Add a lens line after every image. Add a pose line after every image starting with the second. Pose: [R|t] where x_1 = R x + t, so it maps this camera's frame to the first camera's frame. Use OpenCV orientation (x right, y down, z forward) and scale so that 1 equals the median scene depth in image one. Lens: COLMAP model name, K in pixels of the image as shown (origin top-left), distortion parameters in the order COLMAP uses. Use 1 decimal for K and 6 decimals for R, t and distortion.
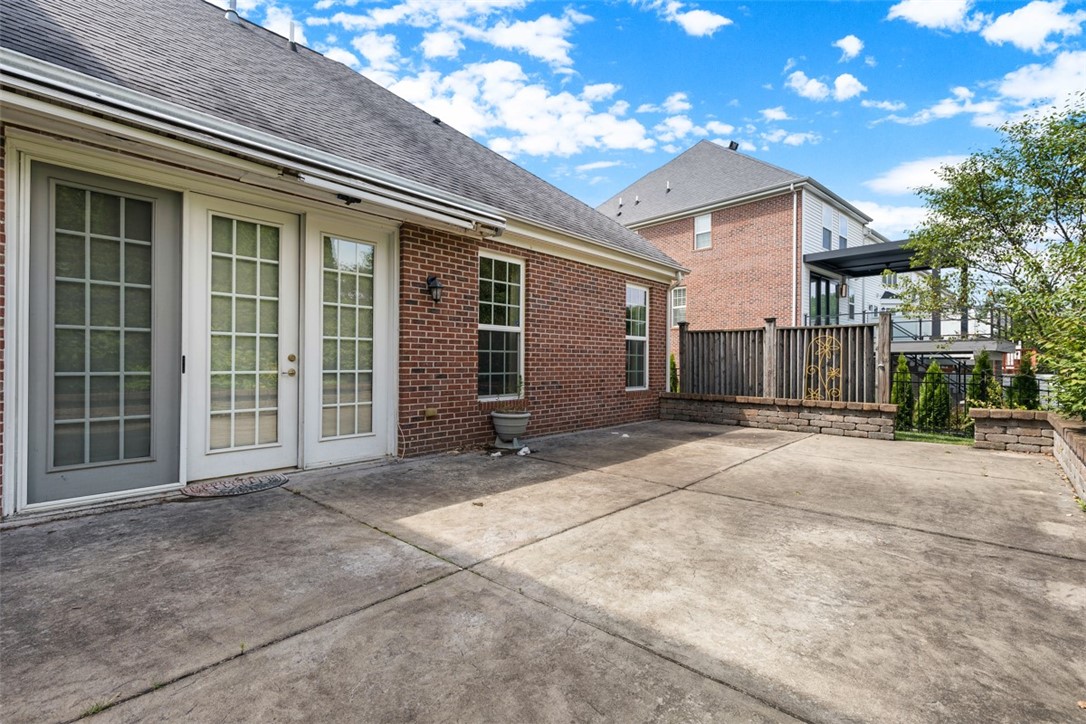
lens RADIAL K [[488.8, 0, 550.6], [0, 488.8, 360.7], [0, 0, 1]] dist [0.011790, -0.001248]
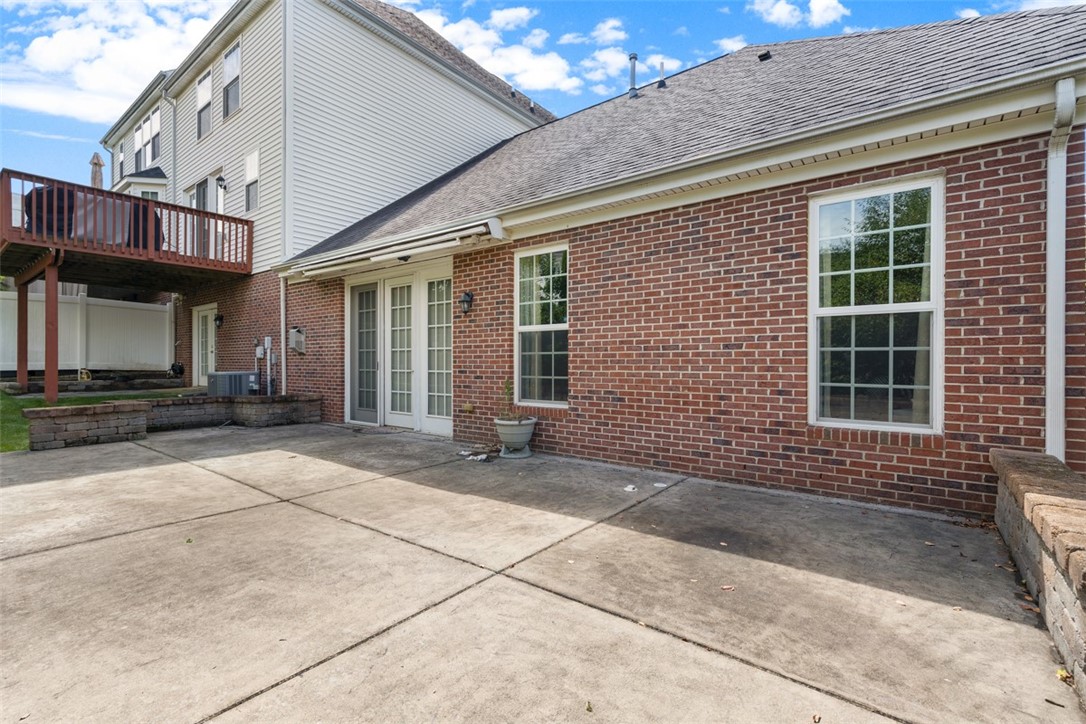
lens RADIAL K [[488.8, 0, 540.6], [0, 488.8, 363.3], [0, 0, 1]] dist [0.011790, -0.001248]
pose [[0.073705, -0.004987, -0.997268, 1.405362], [0.002411, 0.999985, -0.004823, 0.007411], [0.997277, -0.002049, 0.073716, 1.616029]]
